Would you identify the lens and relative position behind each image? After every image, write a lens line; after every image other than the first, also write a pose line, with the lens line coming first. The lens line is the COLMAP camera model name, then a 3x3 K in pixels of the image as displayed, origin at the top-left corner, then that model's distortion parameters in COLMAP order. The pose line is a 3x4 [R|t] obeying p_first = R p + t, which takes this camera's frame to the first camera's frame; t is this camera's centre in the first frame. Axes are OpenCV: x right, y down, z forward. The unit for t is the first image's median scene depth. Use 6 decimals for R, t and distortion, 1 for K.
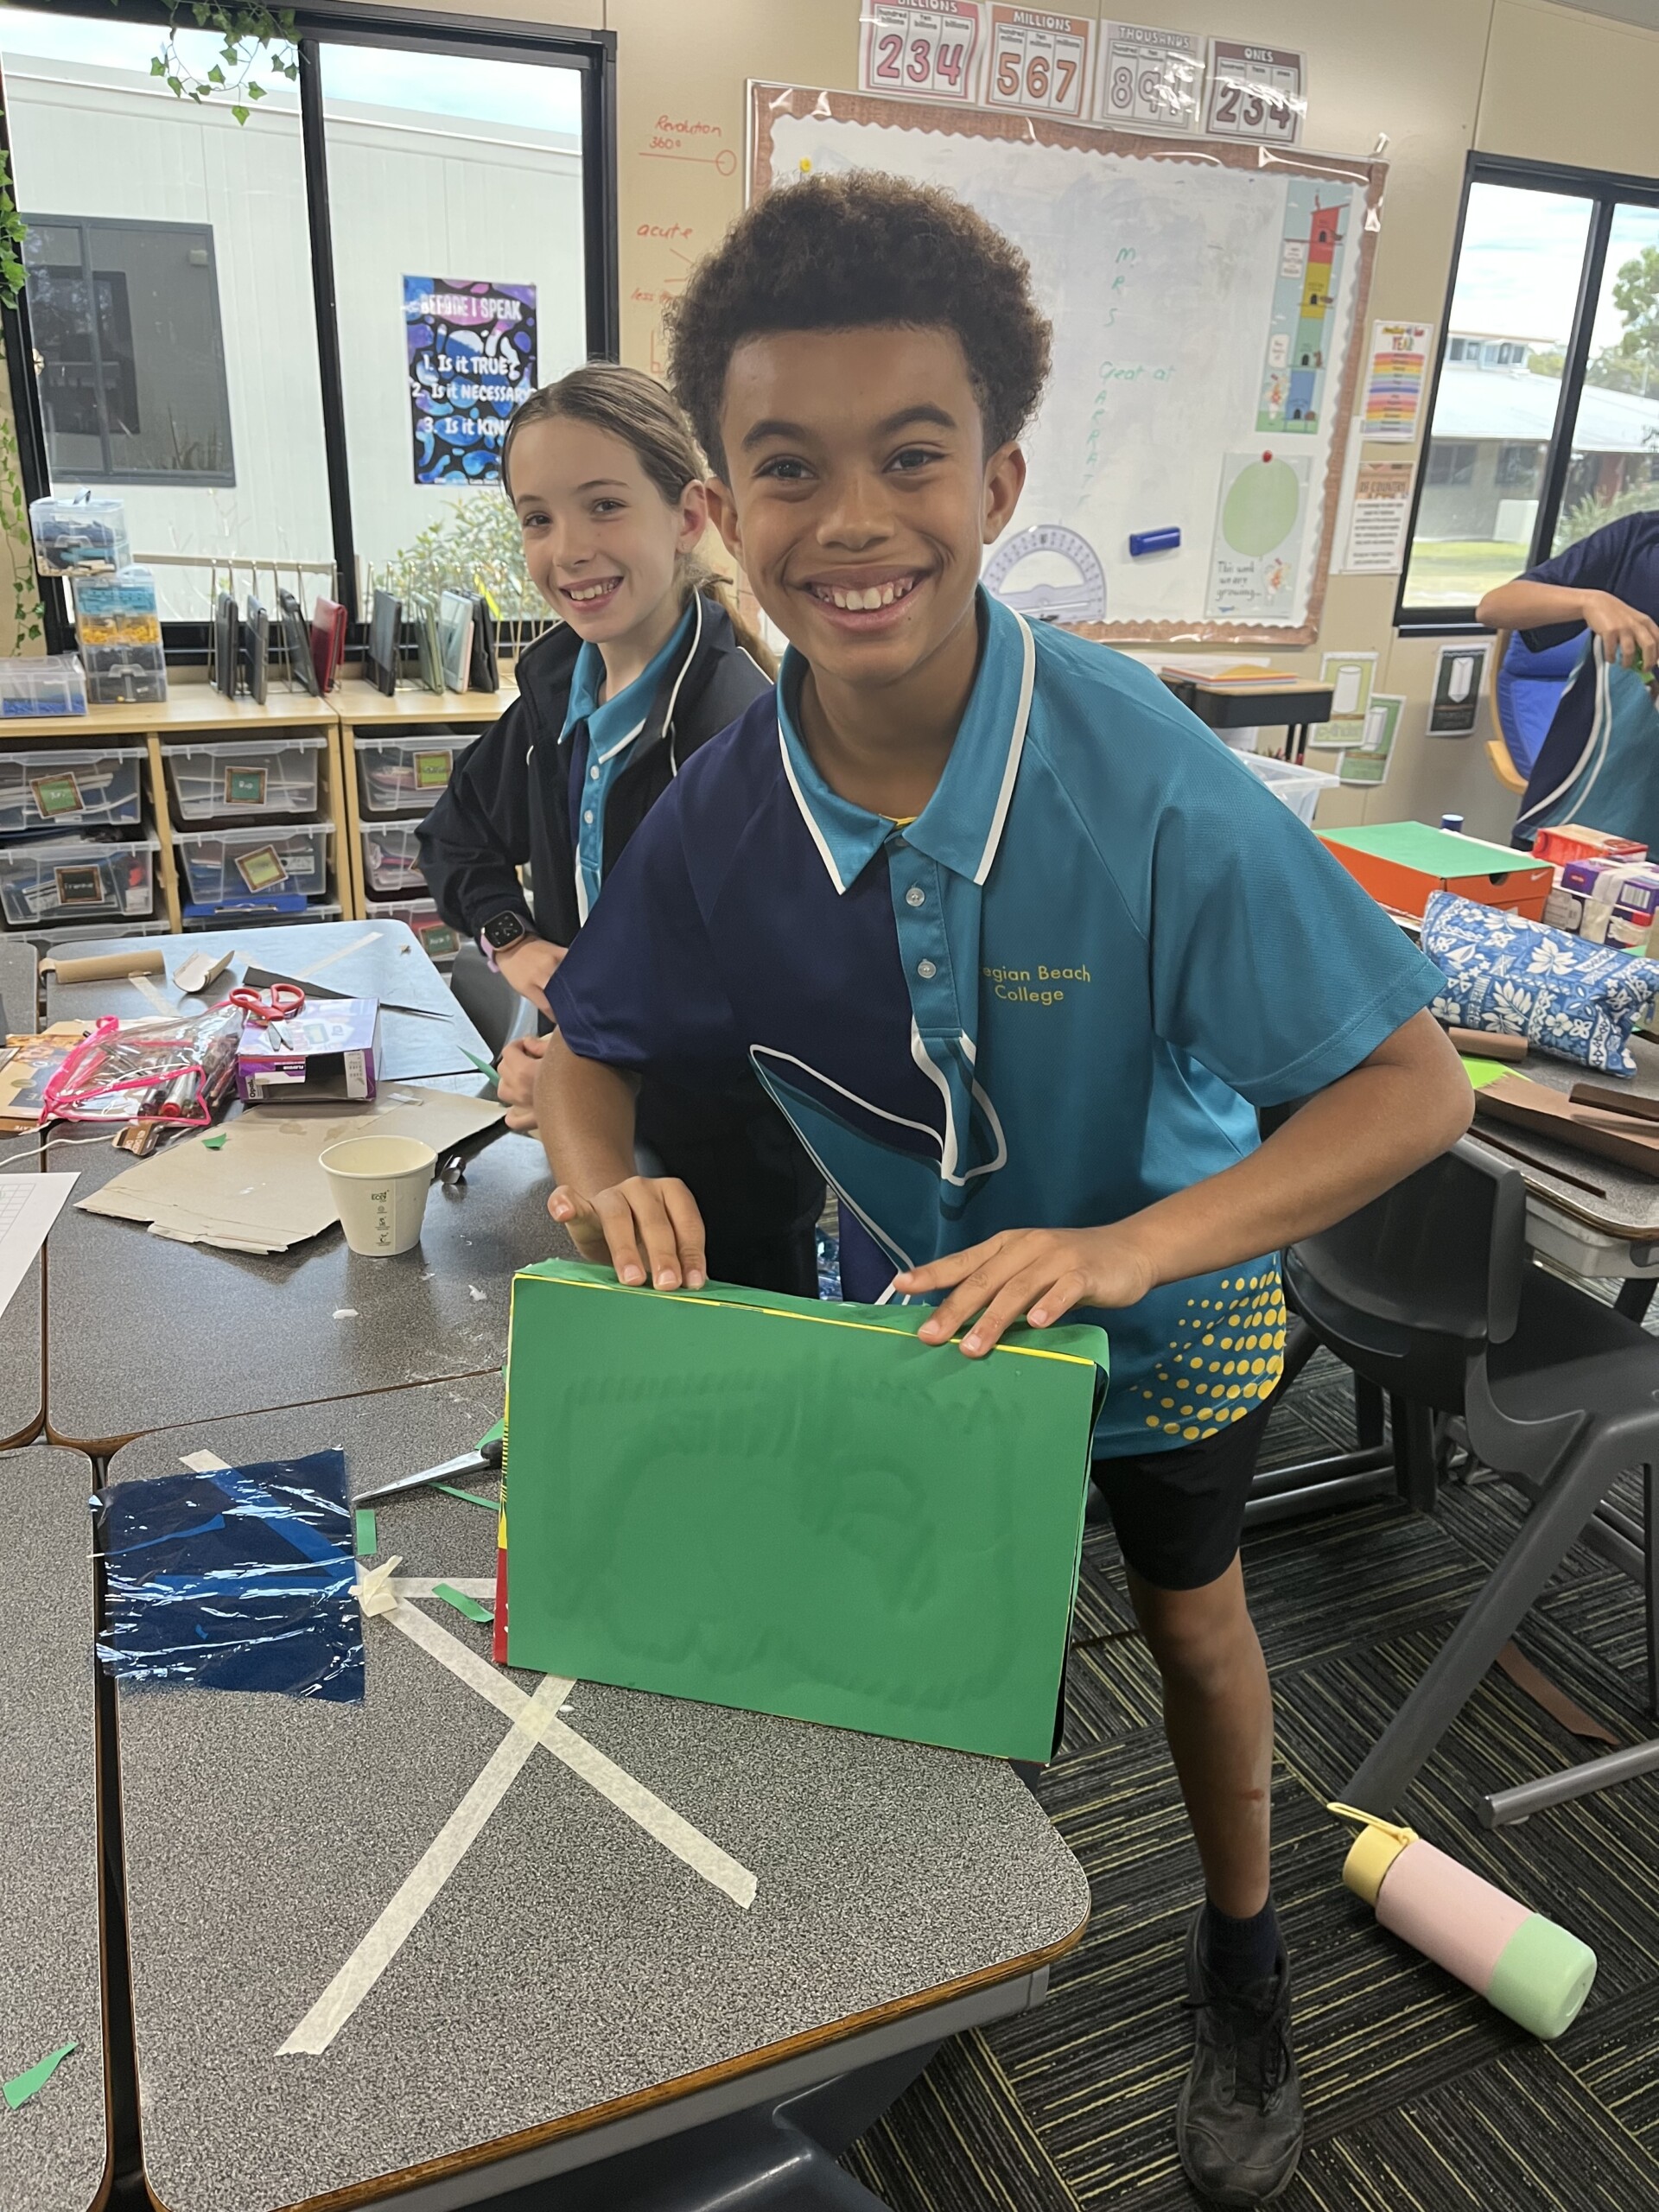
lens RADIAL K [[1638.4, 0, 829.5], [0, 1638.4, 1106.0], [0, 0, 1]] dist [0.077146, -0.123441]
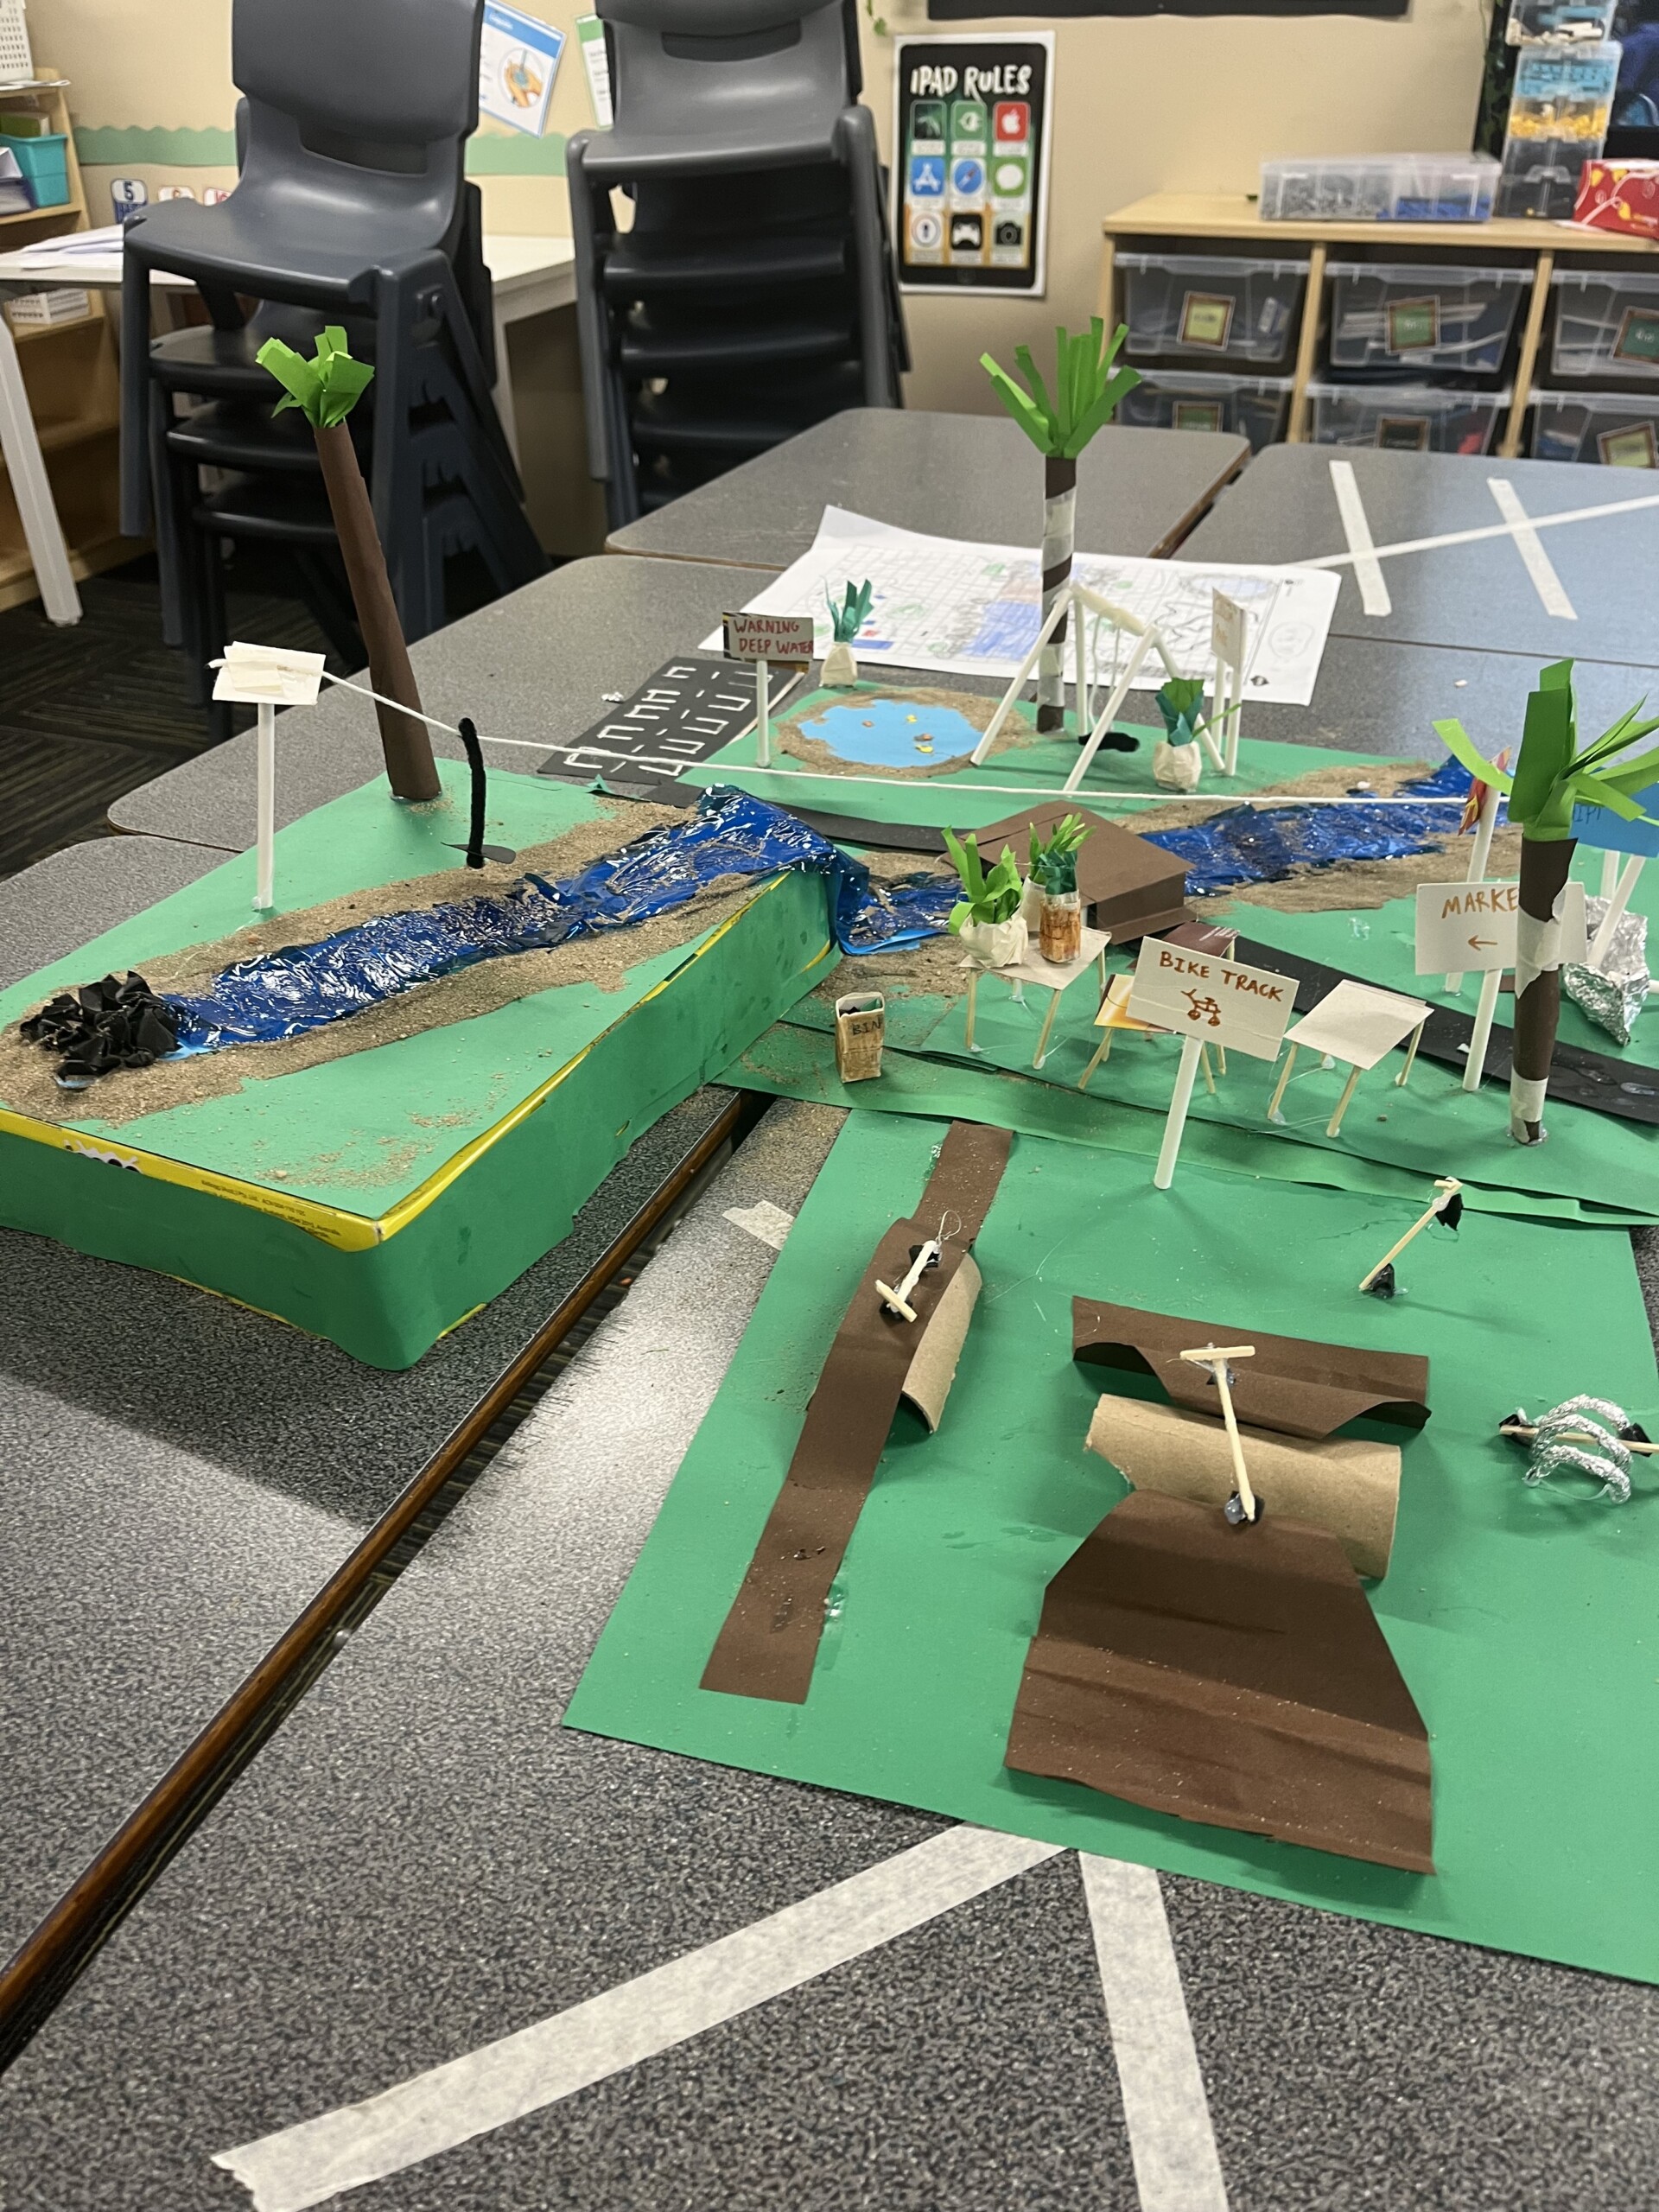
lens RADIAL K [[1701.6, 0, 795.4], [0, 1701.6, 1109.3], [0, 0, 1]] dist [0.067663, -0.094339]
pose [[0.697525, 0.354376, -0.622797, -0.001242], [-0.231704, 0.934001, 0.271947, 0.017654], [0.678065, -0.045385, 0.733599, 0.129859]]
